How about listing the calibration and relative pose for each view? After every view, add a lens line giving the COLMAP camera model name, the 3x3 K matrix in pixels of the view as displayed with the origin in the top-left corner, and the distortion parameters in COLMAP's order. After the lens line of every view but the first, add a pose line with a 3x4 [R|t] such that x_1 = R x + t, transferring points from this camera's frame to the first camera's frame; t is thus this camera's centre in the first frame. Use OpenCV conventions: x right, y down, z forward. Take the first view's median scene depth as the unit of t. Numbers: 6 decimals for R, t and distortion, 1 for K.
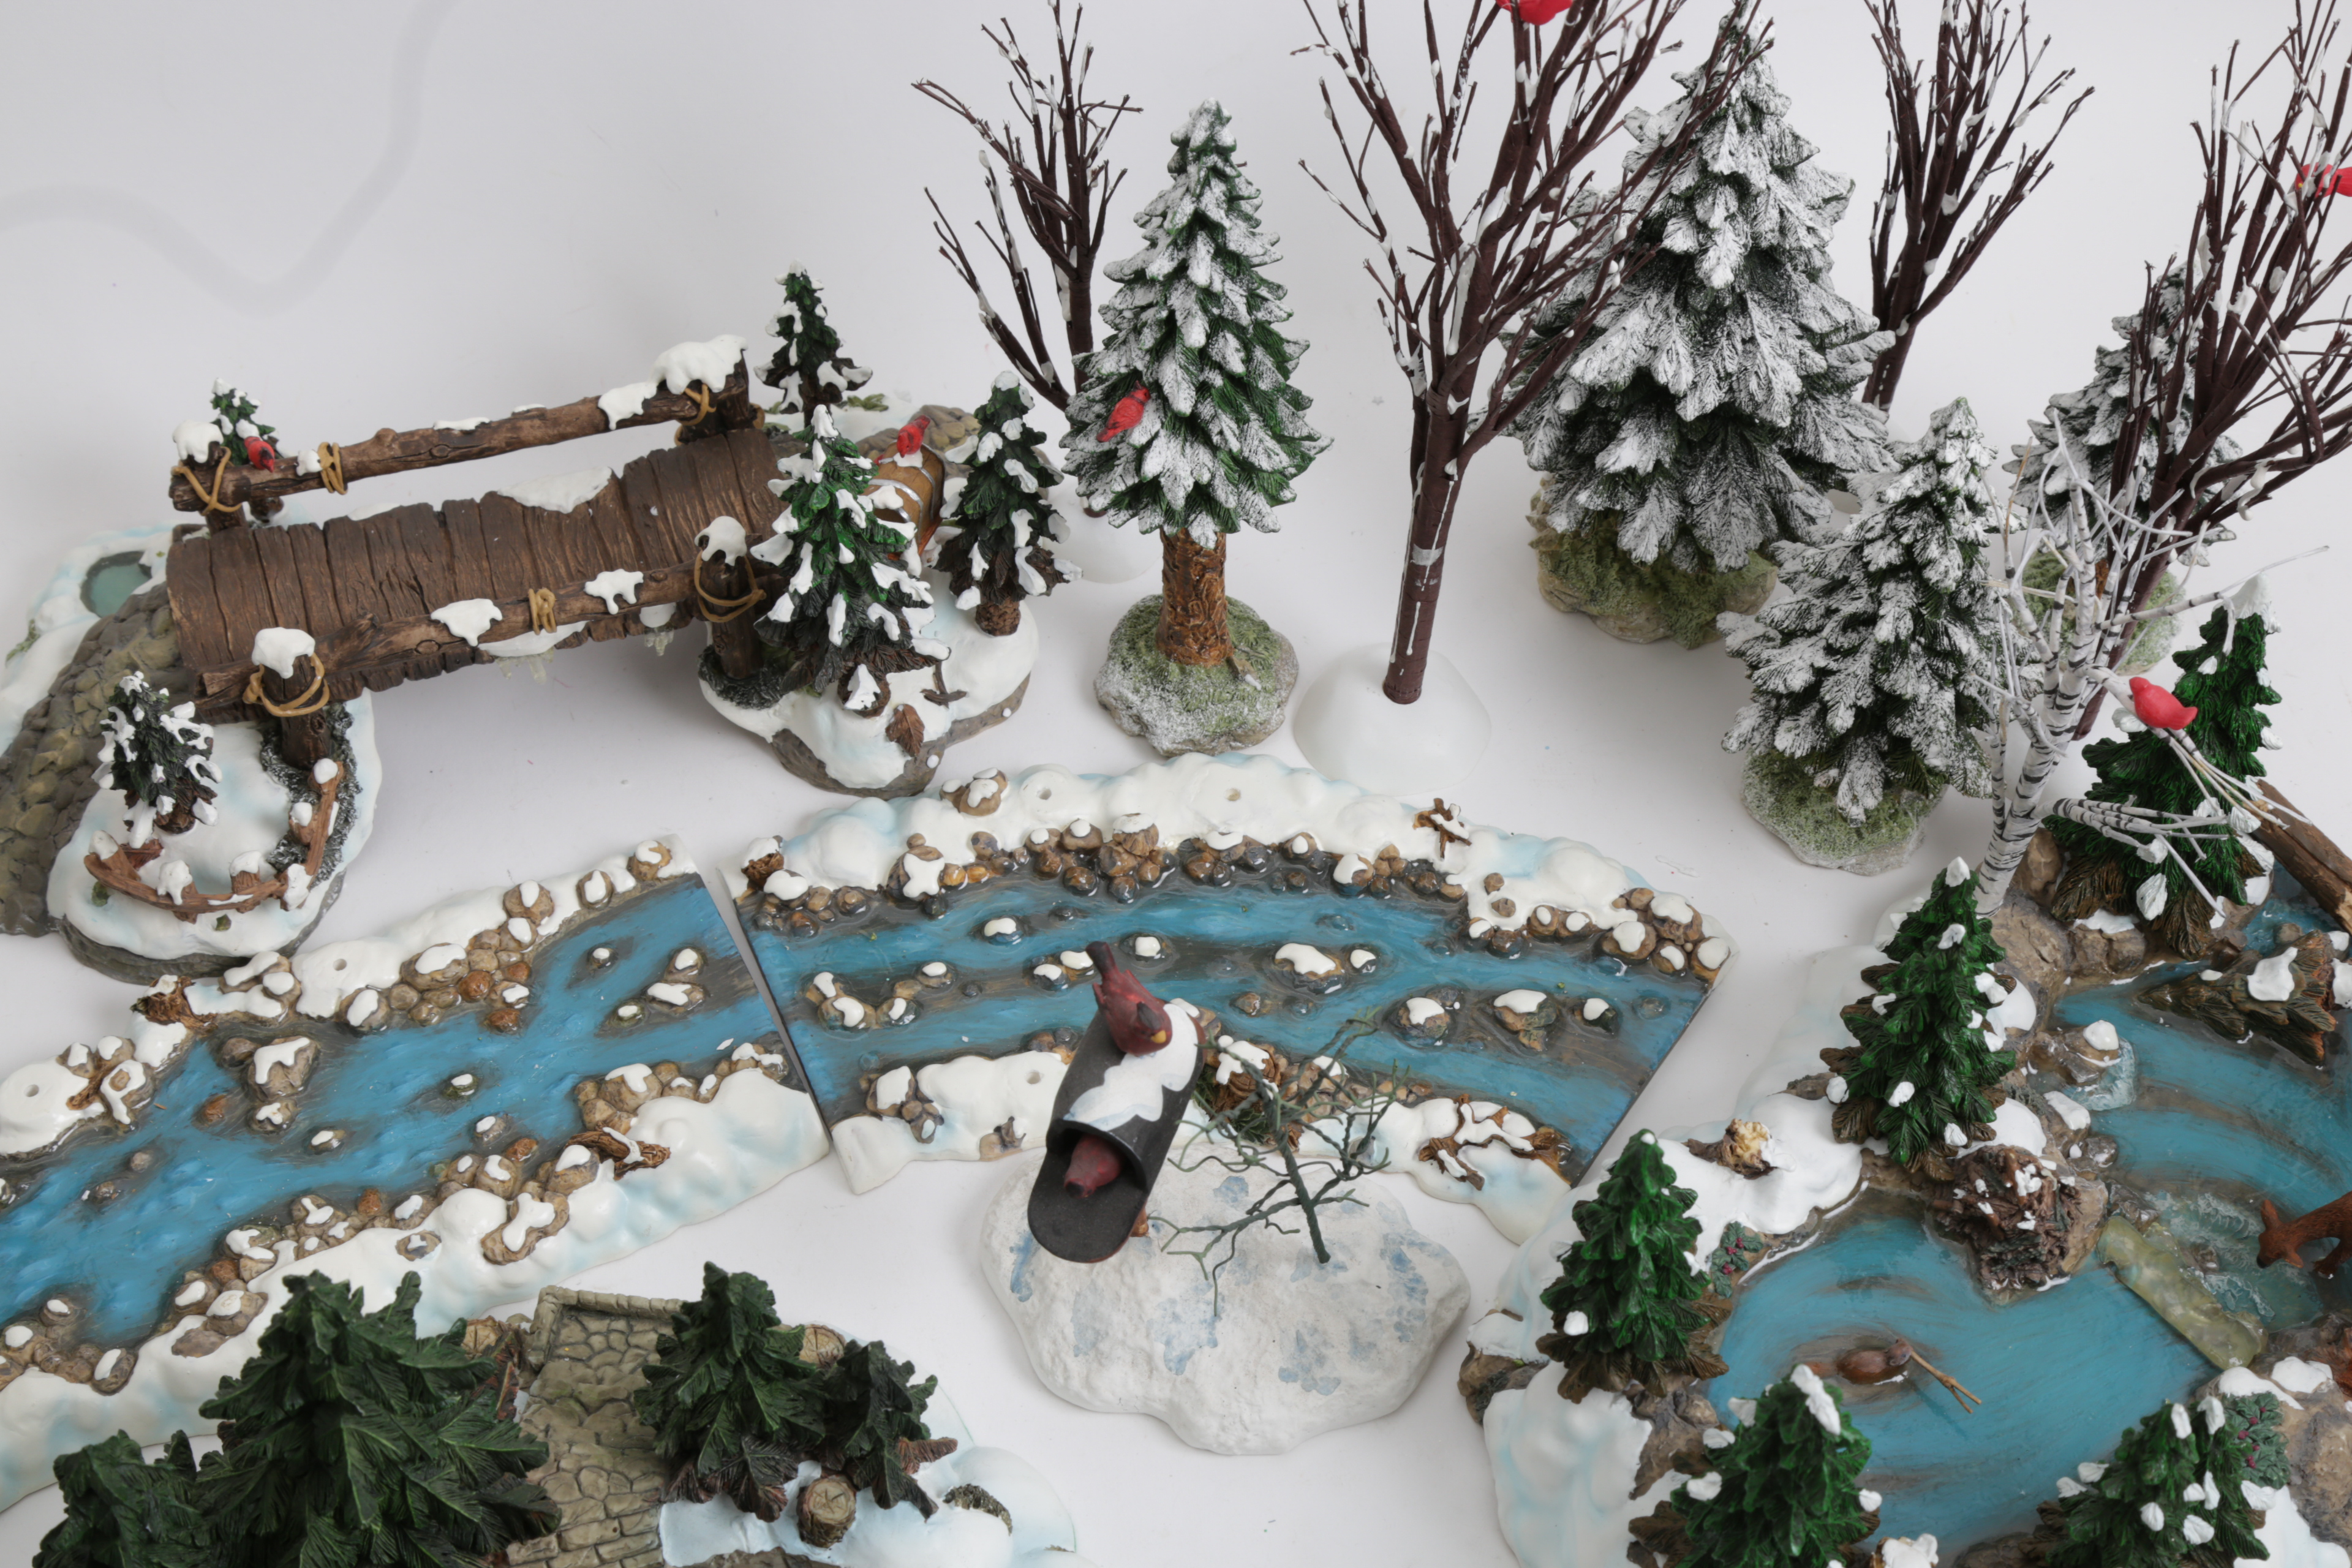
lens RADIAL K [[3772.6, 0, 1201.6], [0, 3772.6, 764.7], [0, 0, 1]] dist [0.189775, 0.000000]
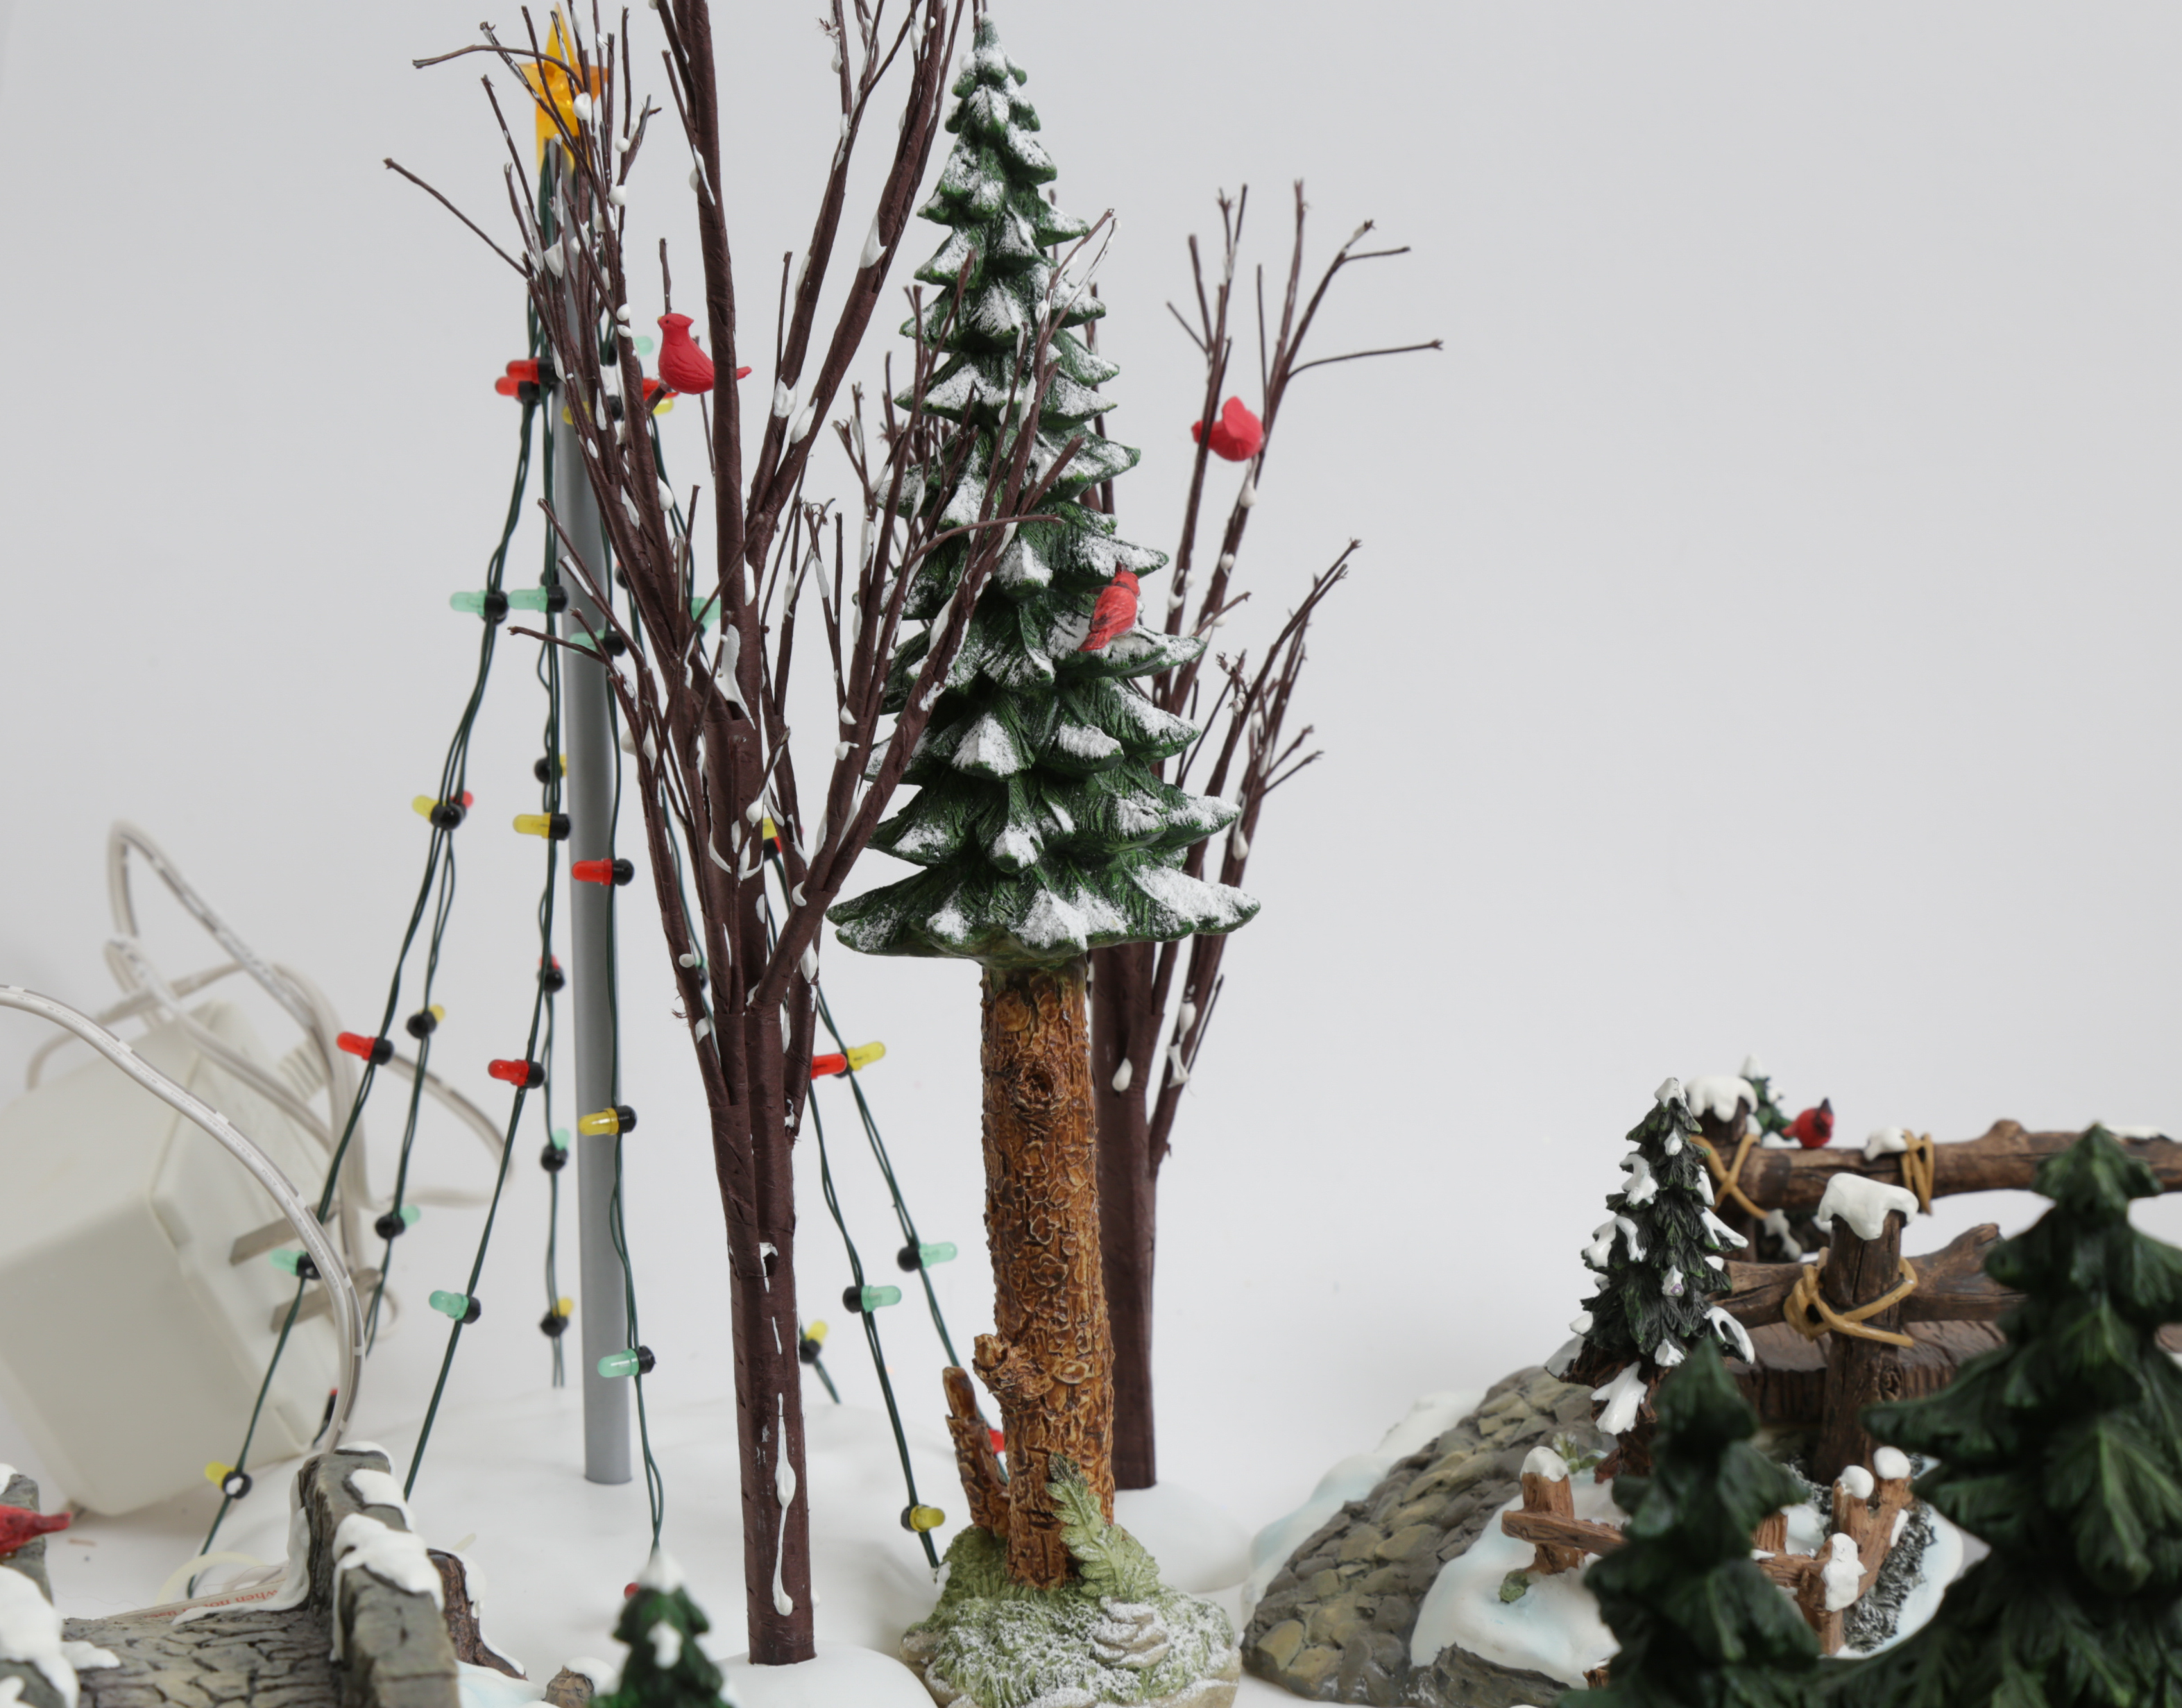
lens RADIAL K [[7037.6, 0, 891.8], [0, 7037.6, 828.4], [0, 0, 1]] dist [0.492303, 0.000000]
pose [[0.970556, 0.015855, -0.240355, -0.075733], [-0.174818, 0.732824, -0.657577, 0.478347], [0.165712, 0.680234, 0.714018, 0.056265]]
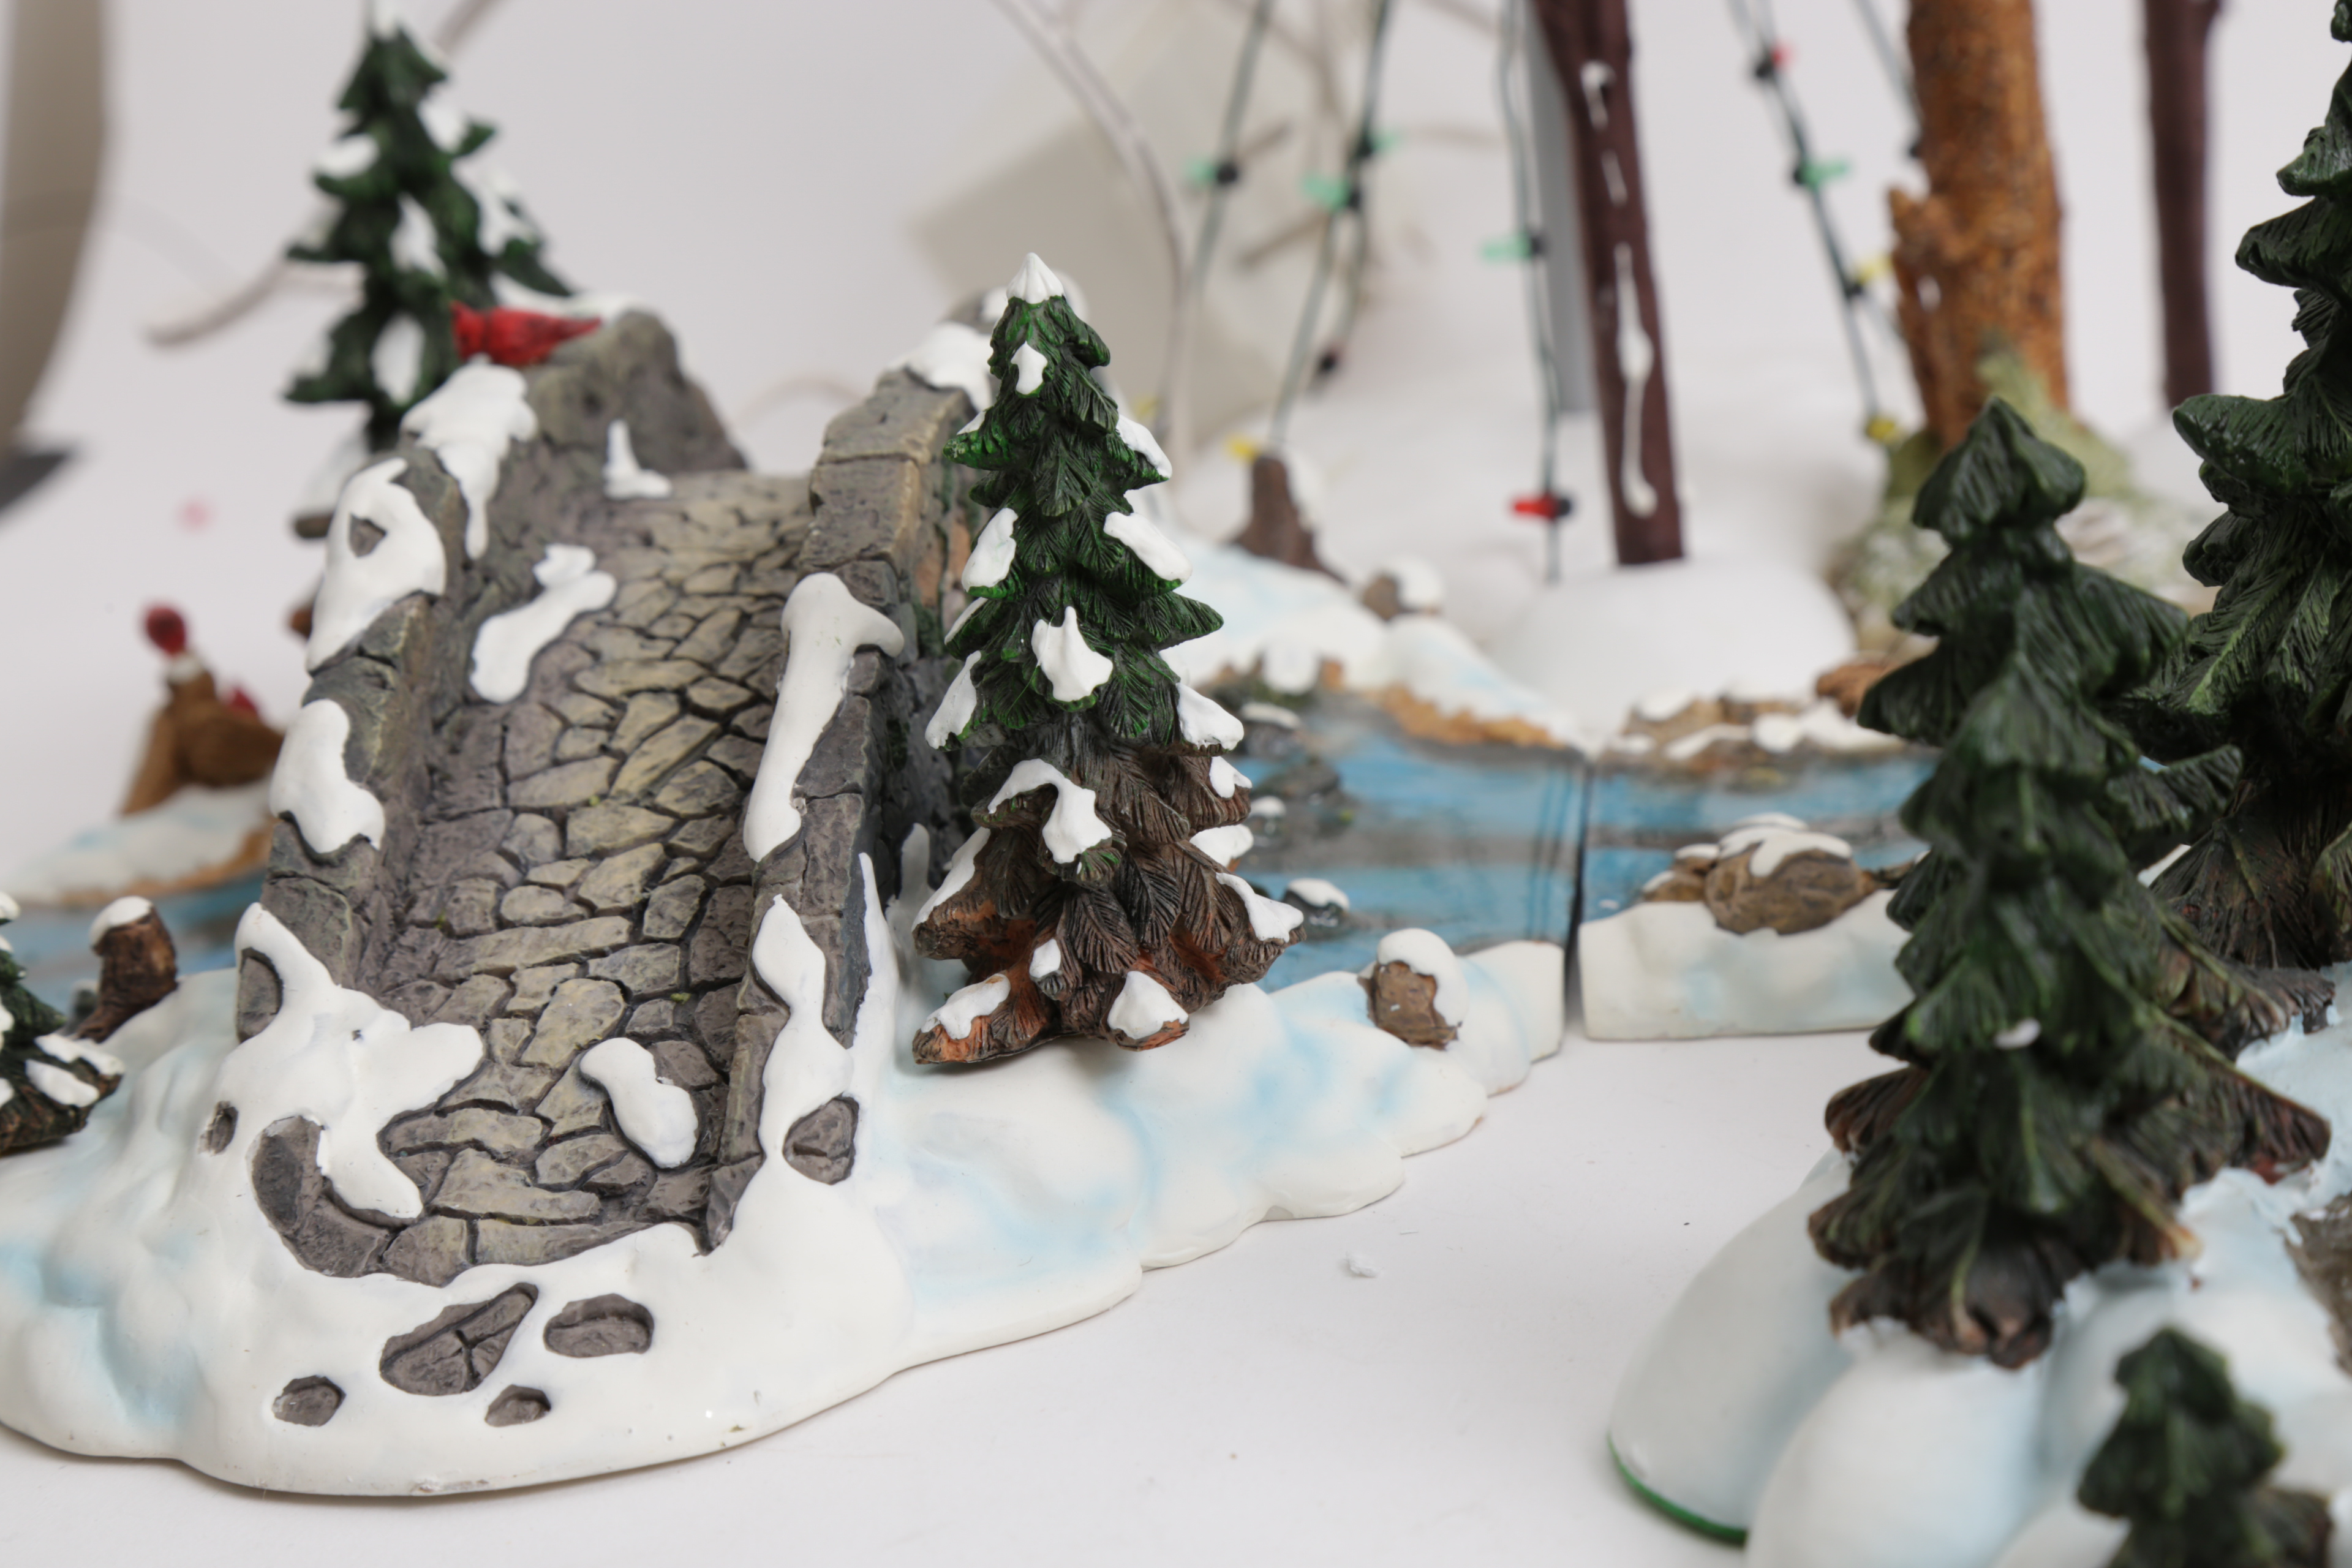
lens RADIAL K [[5804.2, 0, 1154.0], [0, 5804.2, 779.6], [0, 0, 1]] dist [0.300298, 0.000000]
pose [[0.851200, 0.028936, -0.524043, -0.025753], [-0.347649, 0.779106, -0.521665, 0.357116], [0.393190, 0.626224, 0.673234, 0.290647]]
